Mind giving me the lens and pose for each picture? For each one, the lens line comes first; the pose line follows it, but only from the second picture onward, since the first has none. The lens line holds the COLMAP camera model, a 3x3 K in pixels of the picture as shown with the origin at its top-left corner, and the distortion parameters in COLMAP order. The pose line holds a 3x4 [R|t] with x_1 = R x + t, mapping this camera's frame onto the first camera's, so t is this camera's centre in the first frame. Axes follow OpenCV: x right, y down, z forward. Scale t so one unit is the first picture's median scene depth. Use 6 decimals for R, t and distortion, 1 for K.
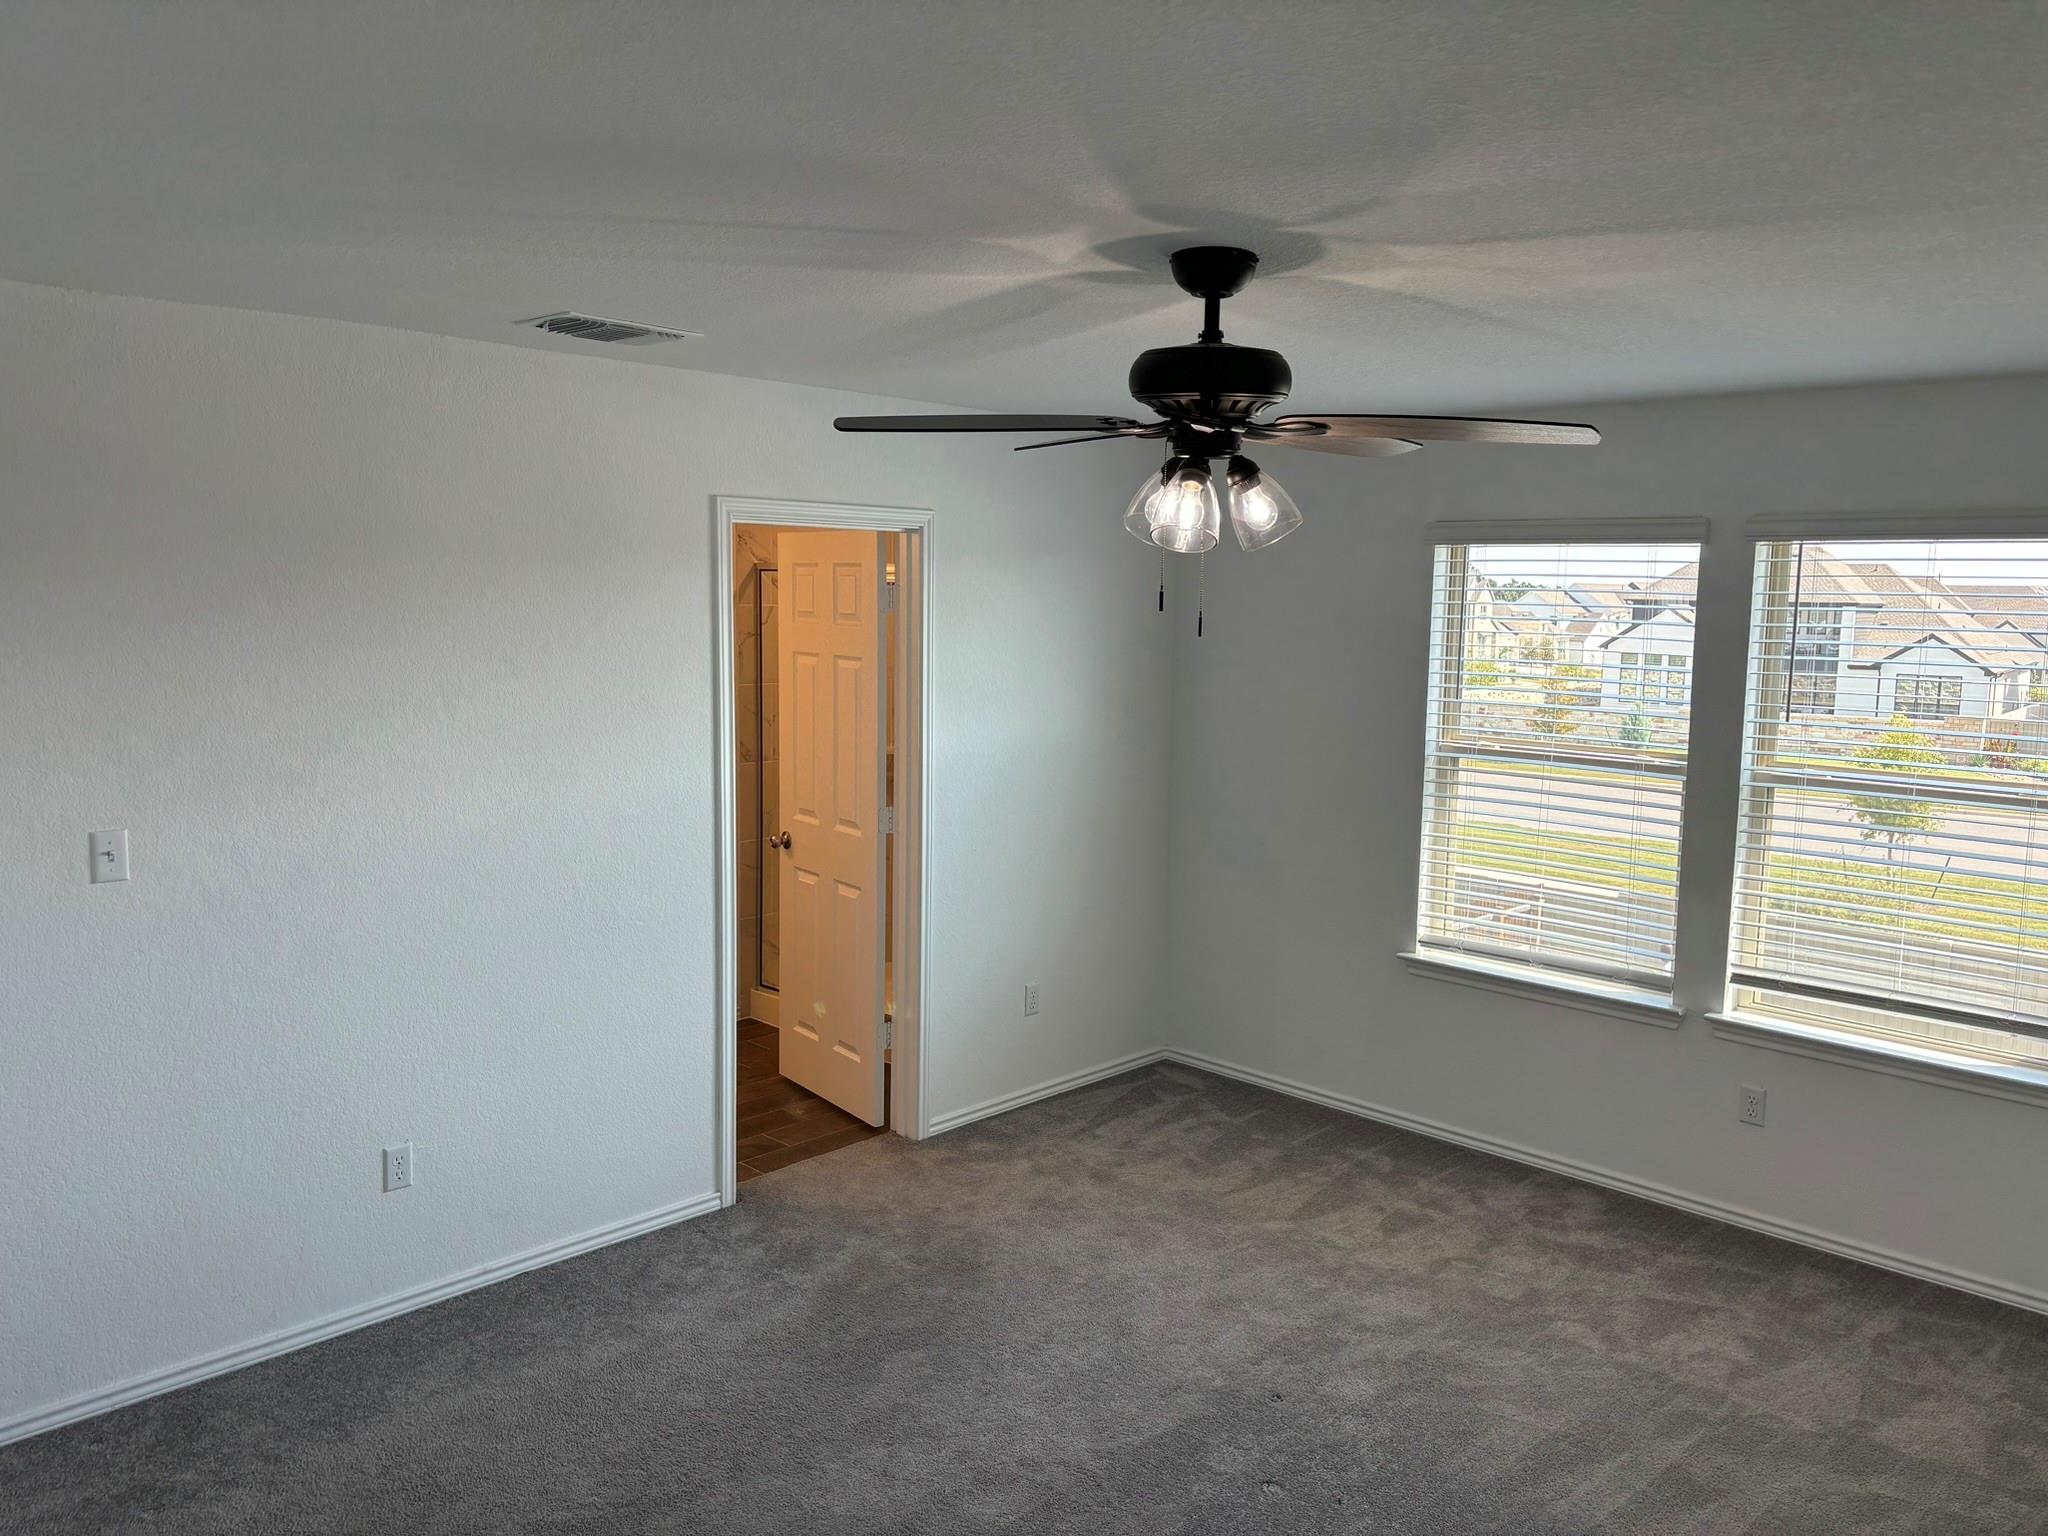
lens RADIAL K [[1591.1, 0, 1039.2], [0, 1591.1, 763.2], [0, 0, 1]] dist [0.082660, -0.013089]
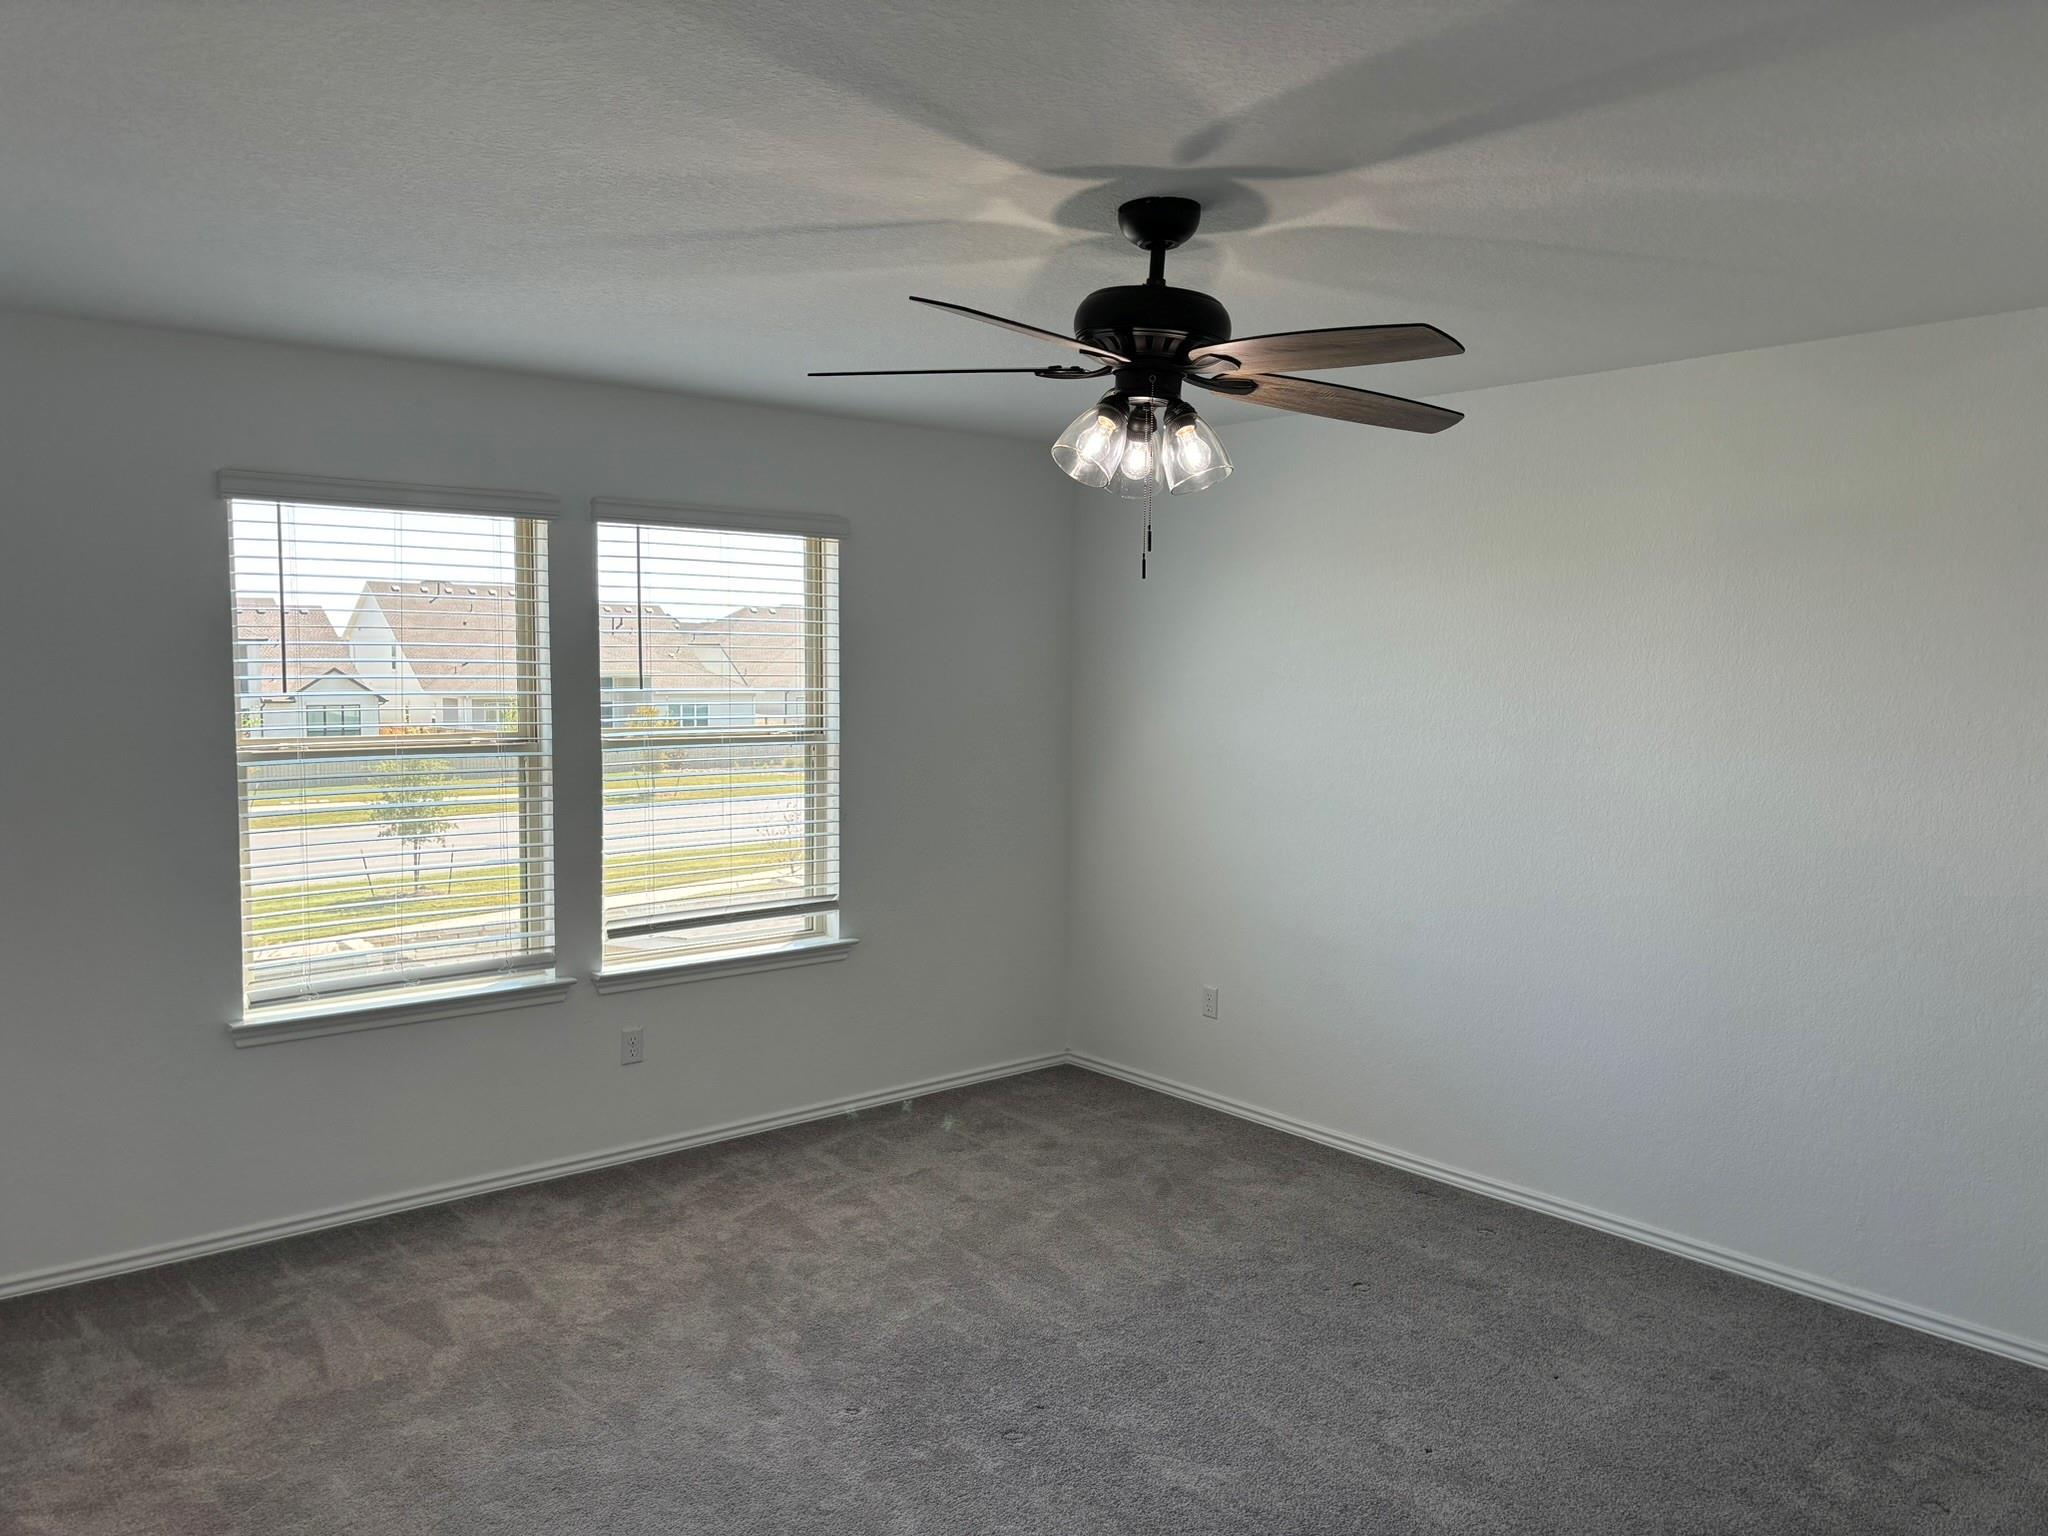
lens RADIAL K [[1578.7, 0, 1012.8], [0, 1578.7, 782.4], [0, 0, 1]] dist [0.062388, -0.048116]
pose [[0.131067, -0.105879, 0.985703, -0.551395], [0.111074, 0.989588, 0.091527, -0.031105], [-0.985131, 0.097490, 0.141463, 0.582121]]
